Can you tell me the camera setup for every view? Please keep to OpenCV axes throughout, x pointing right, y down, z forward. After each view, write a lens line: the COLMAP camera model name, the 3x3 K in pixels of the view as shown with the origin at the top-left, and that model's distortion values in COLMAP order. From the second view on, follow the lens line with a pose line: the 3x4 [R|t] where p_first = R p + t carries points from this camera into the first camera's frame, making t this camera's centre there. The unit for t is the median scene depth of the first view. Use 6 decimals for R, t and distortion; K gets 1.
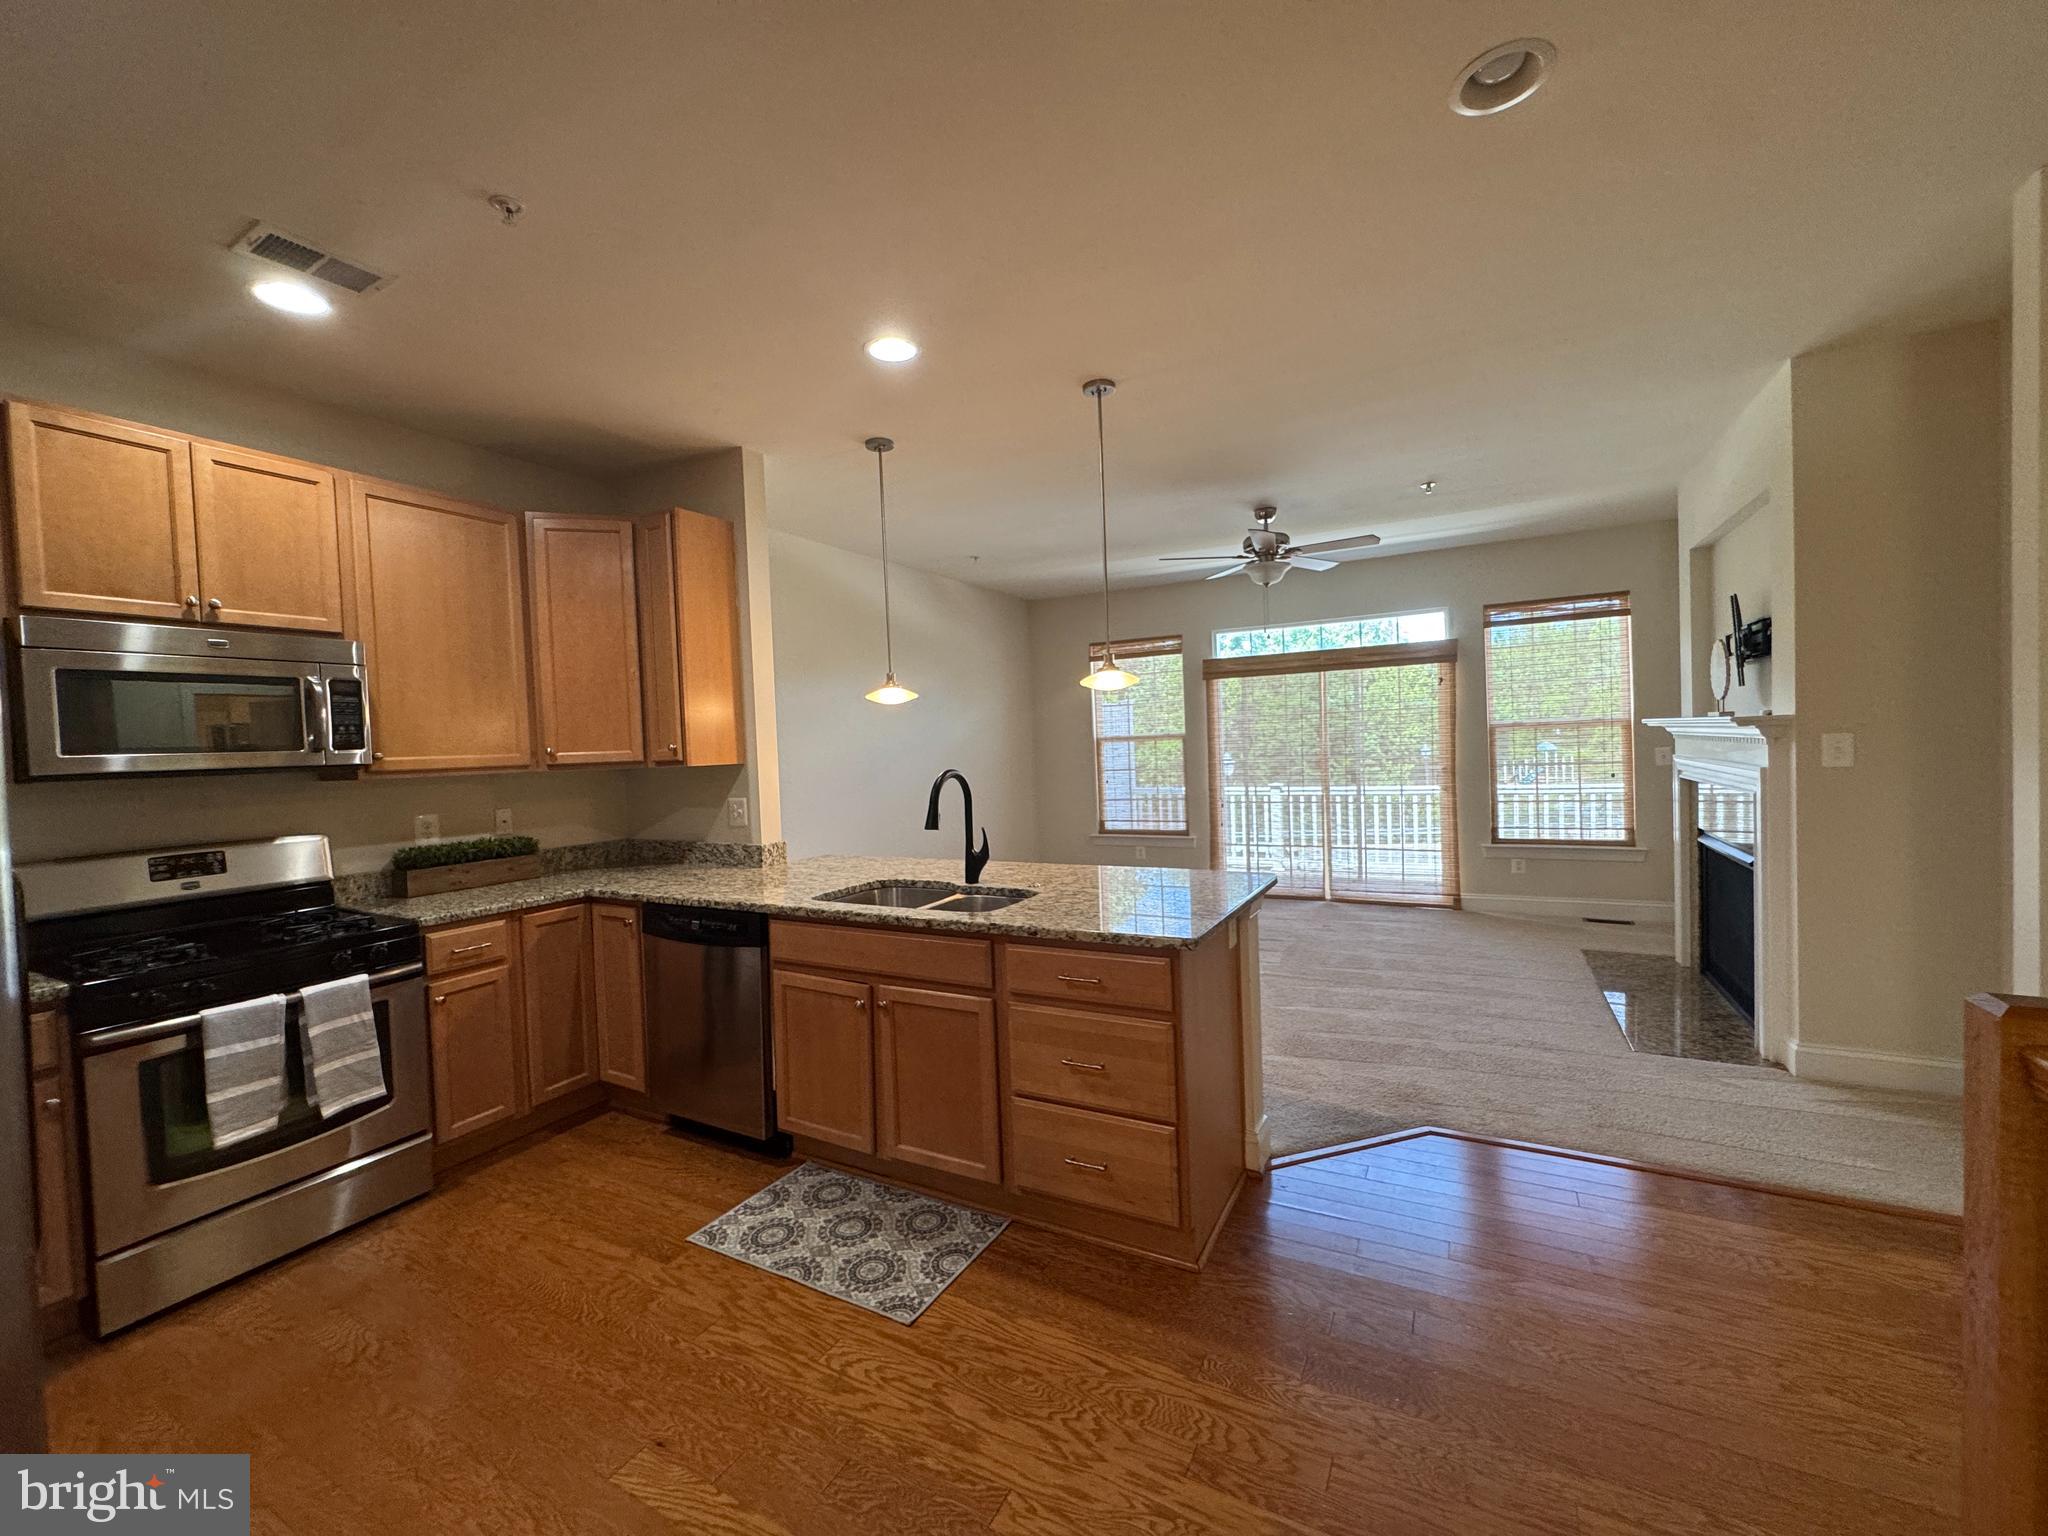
lens RADIAL K [[829.0, 0, 1021.7], [0, 829.0, 755.1], [0, 0, 1]] dist [0.000601, 0.000830]
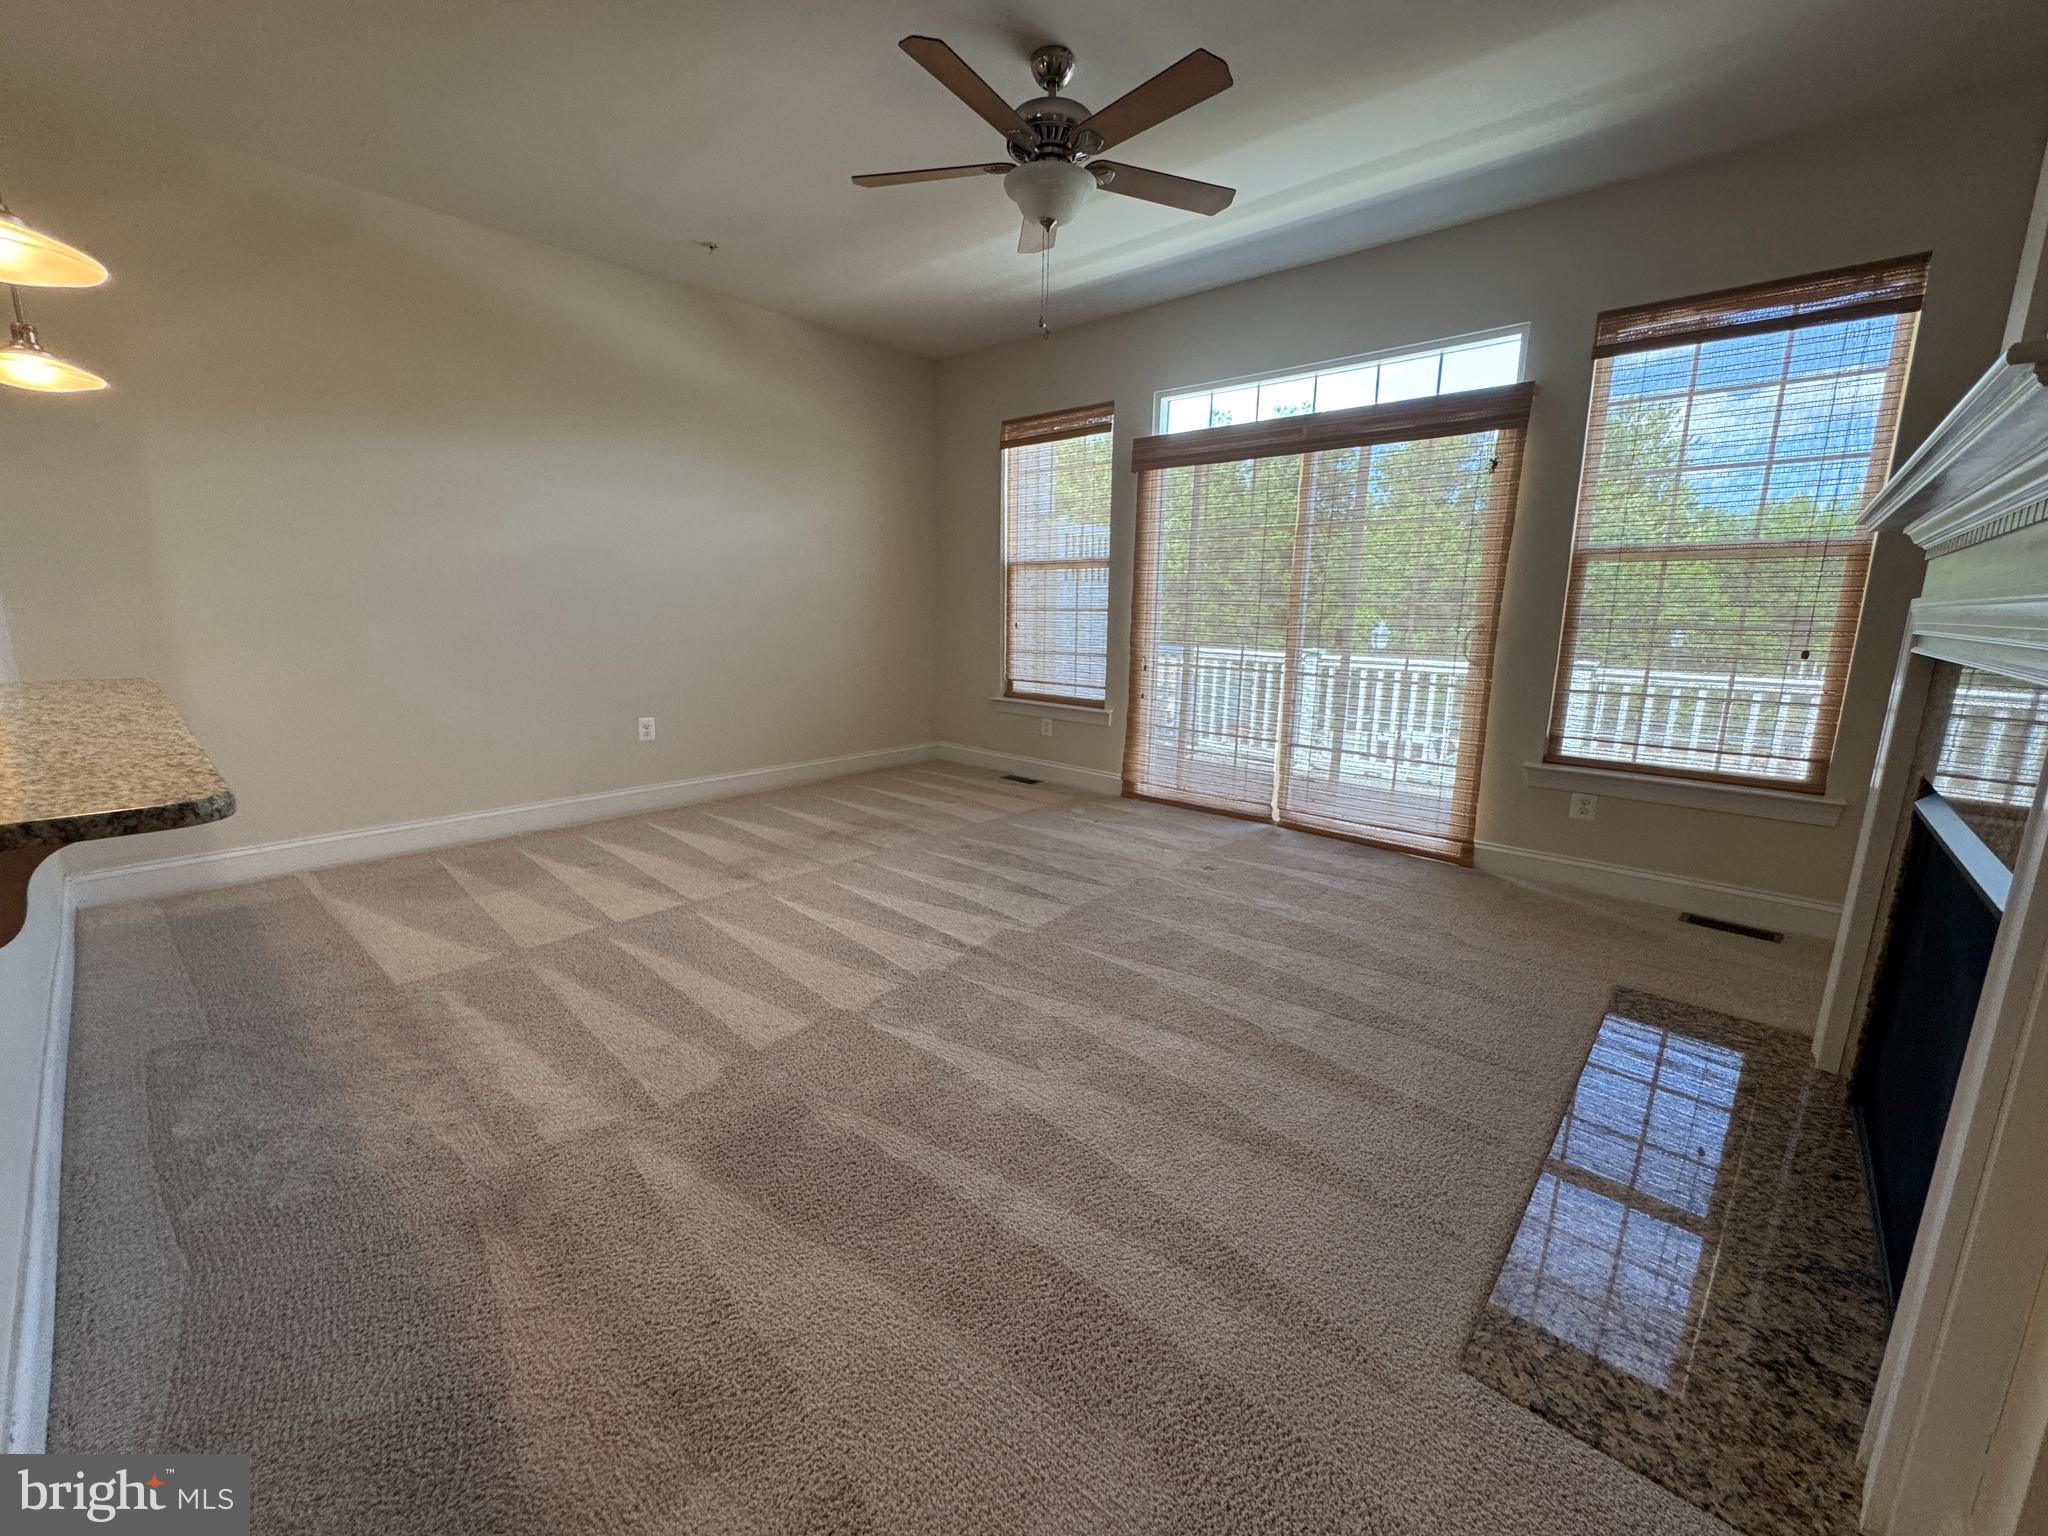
lens RADIAL K [[829.0, 0, 1025.9], [0, 829.0, 760.6], [0, 0, 1]] dist [0.000601, 0.000830]
pose [[0.971104, 0.095663, -0.218646, 0.340466], [-0.056516, 0.982270, 0.178752, 0.022692], [0.231869, -0.161230, 0.959292, 0.362804]]
